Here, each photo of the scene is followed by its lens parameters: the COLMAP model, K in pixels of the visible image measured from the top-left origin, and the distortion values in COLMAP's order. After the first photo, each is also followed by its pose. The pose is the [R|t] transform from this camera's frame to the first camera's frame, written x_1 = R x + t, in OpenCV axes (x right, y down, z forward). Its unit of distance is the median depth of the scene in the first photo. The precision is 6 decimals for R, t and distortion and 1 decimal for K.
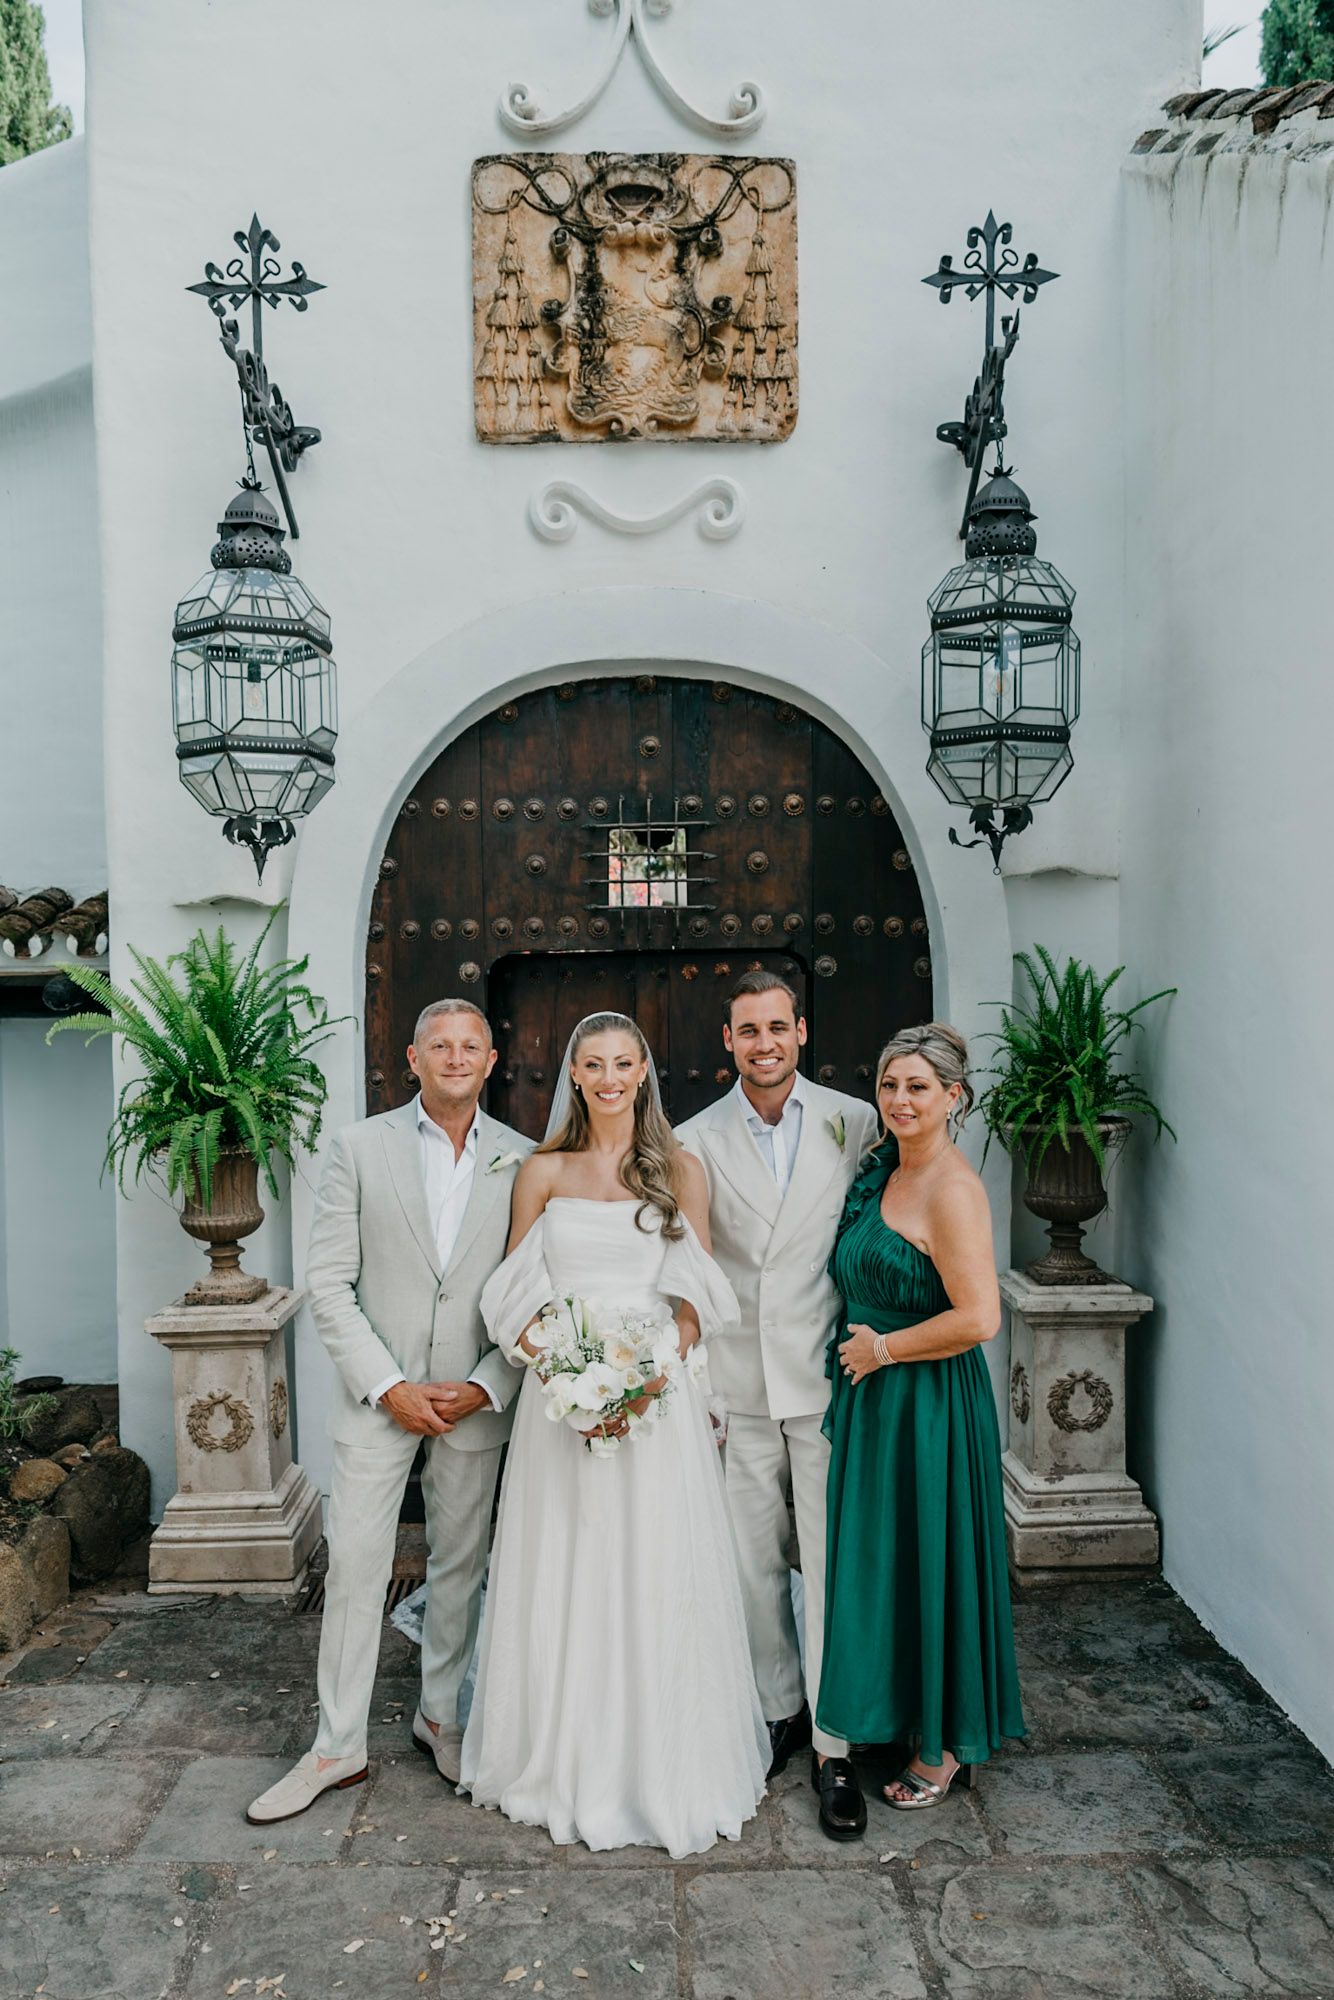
lens RADIAL K [[1456.9, 0, 694.2], [0, 1456.9, 1090.0], [0, 0, 1]] dist [-0.018481, 0.004684]
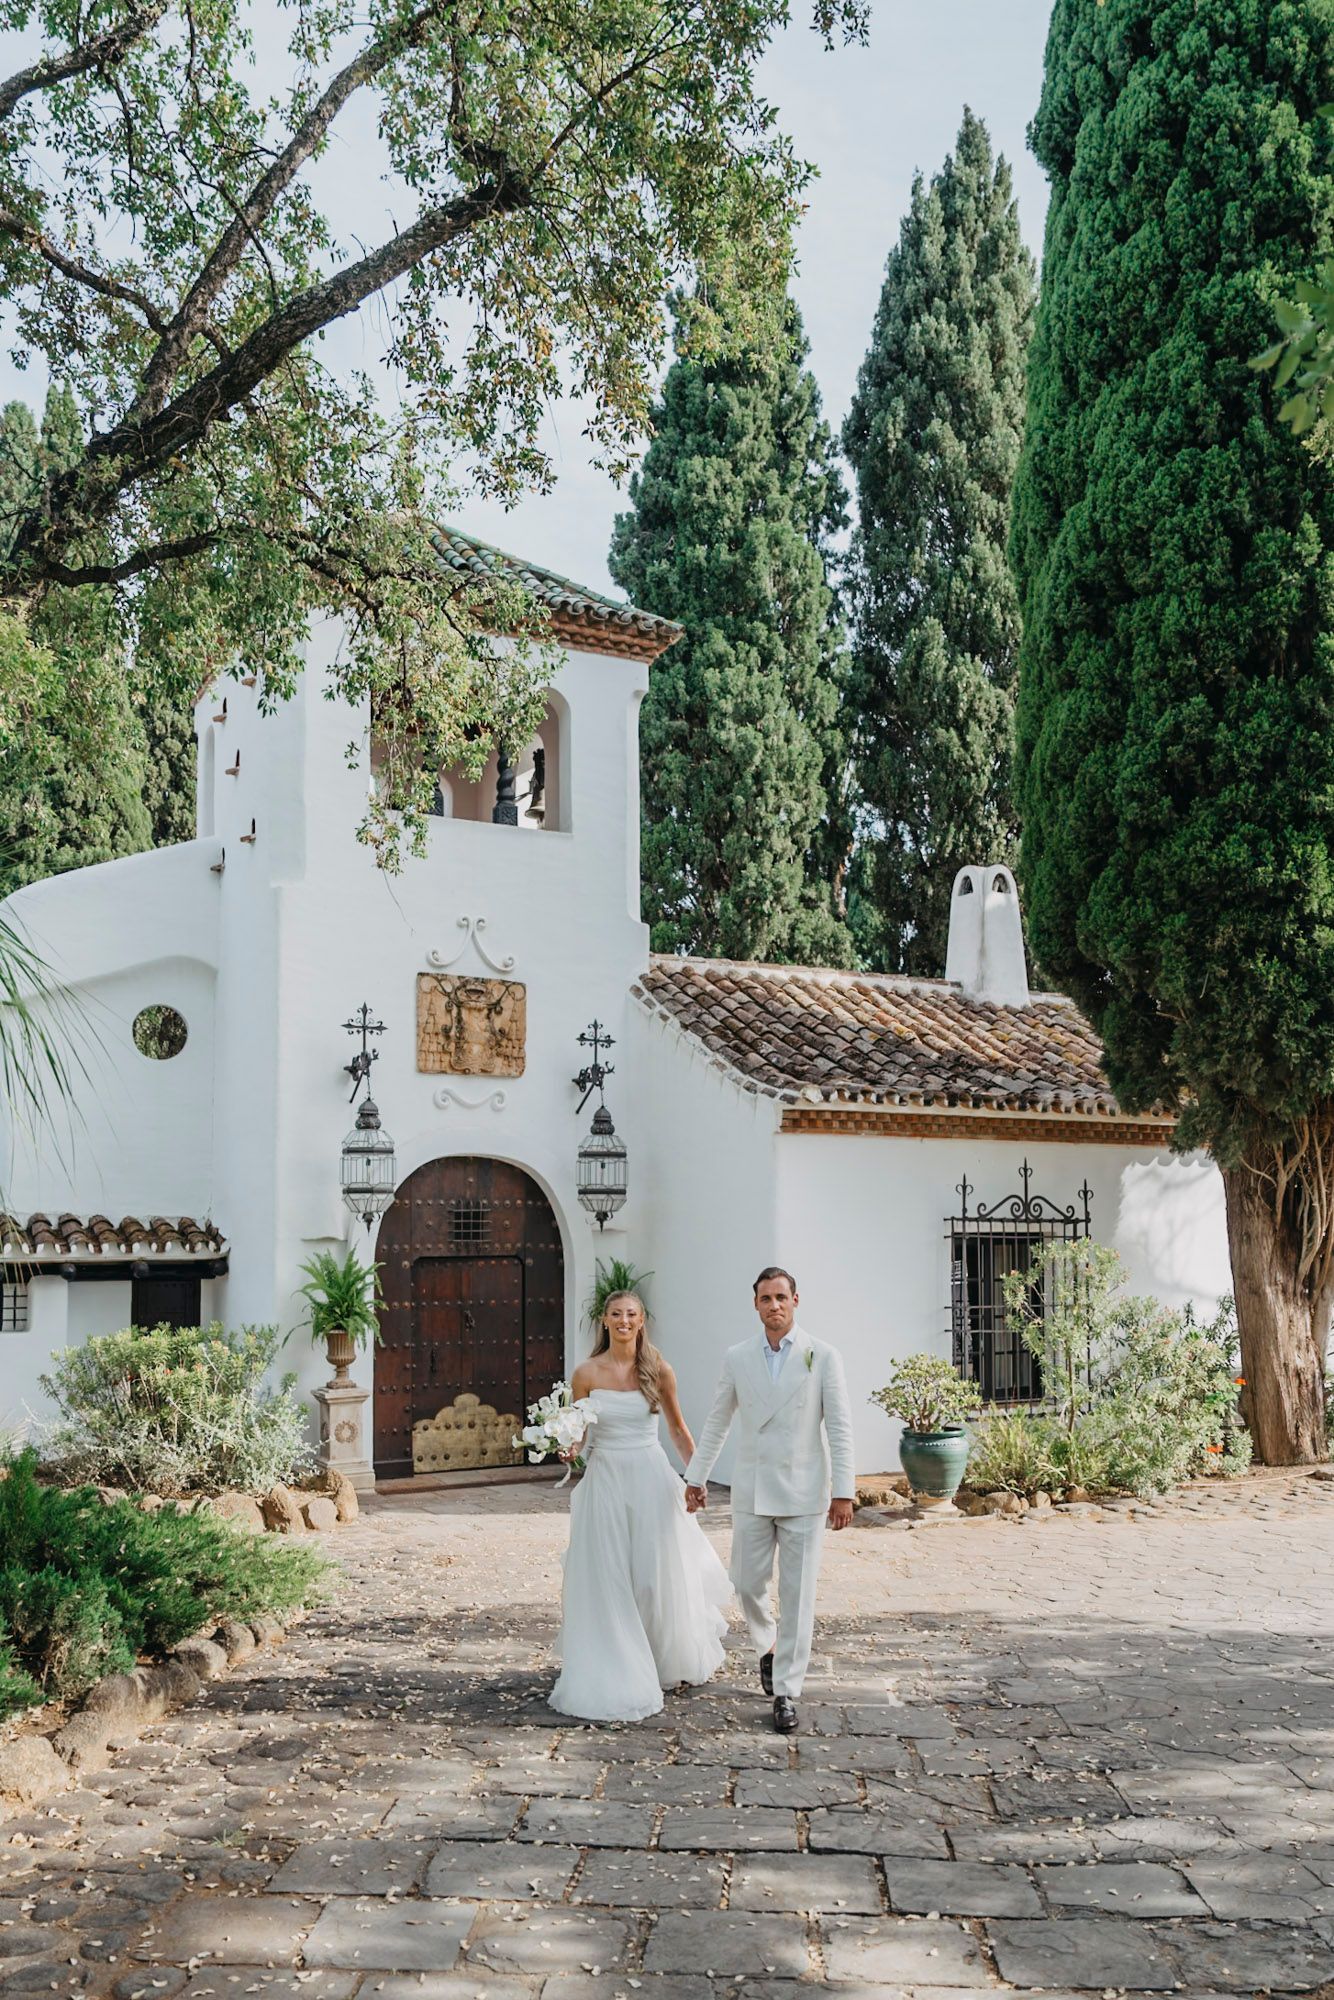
lens RADIAL K [[1510.3, 0, 642.1], [0, 1510.3, 1184.5], [0, 0, 1]] dist [0.006758, 0.002851]
pose [[0.887150, 0.022334, 0.460941, -1.106584], [0.023779, 0.995289, -0.093993, 0.044830], [-0.460869, 0.094346, 0.882439, -1.731150]]
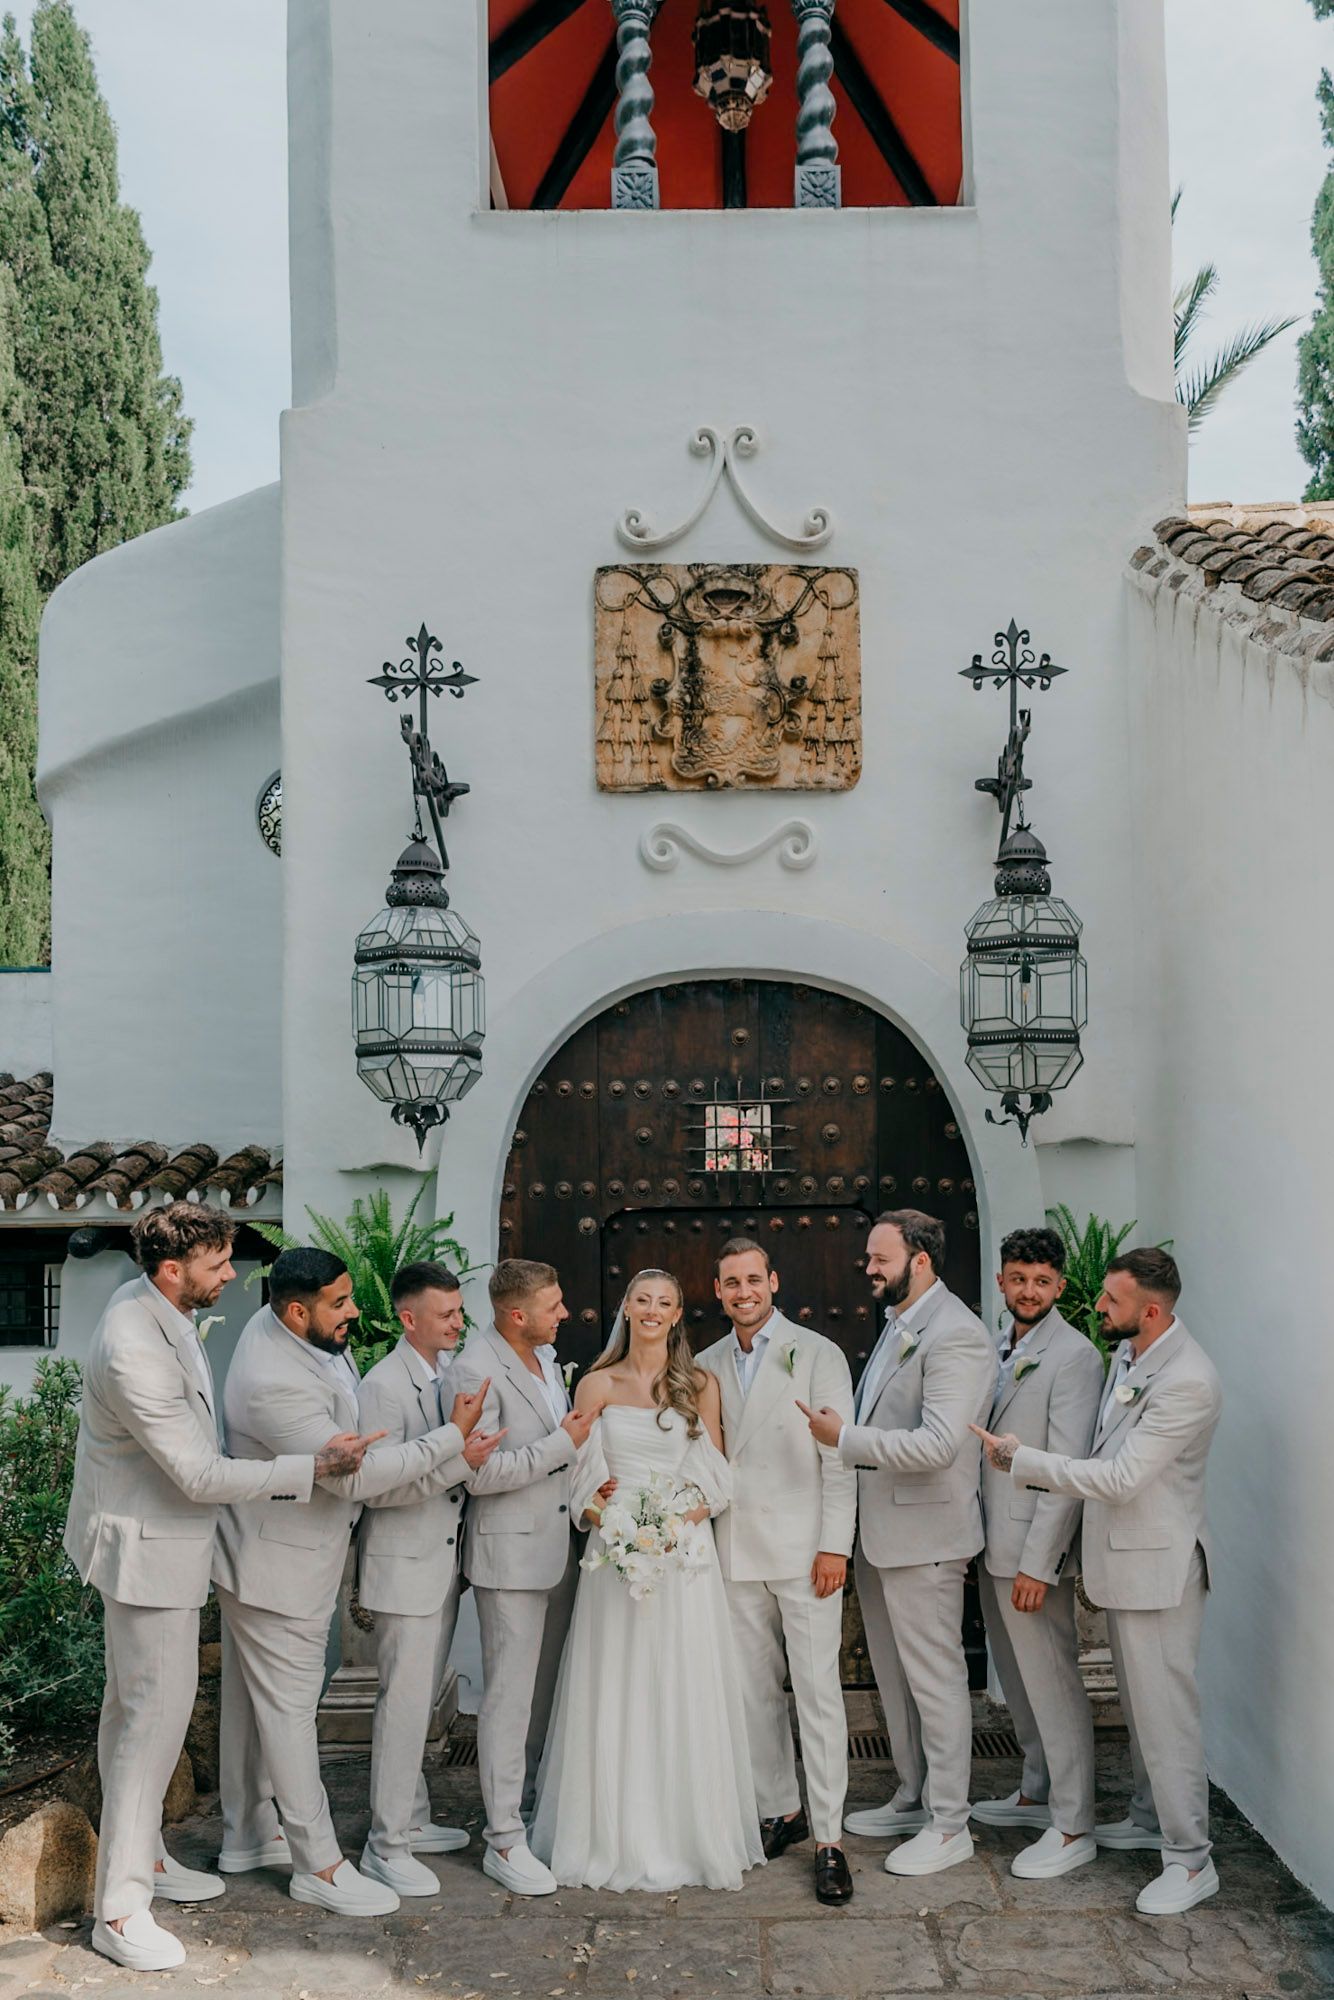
lens RADIAL K [[1601.6, 0, 797.0], [0, 1601.6, 1201.6], [0, 0, 1]] dist [-0.009820, 0.002122]
pose [[0.999981, -0.002969, 0.005368, 0.009275], [0.003393, 0.996713, -0.080947, 0.005187], [-0.005110, 0.080963, 0.996704, -0.315283]]
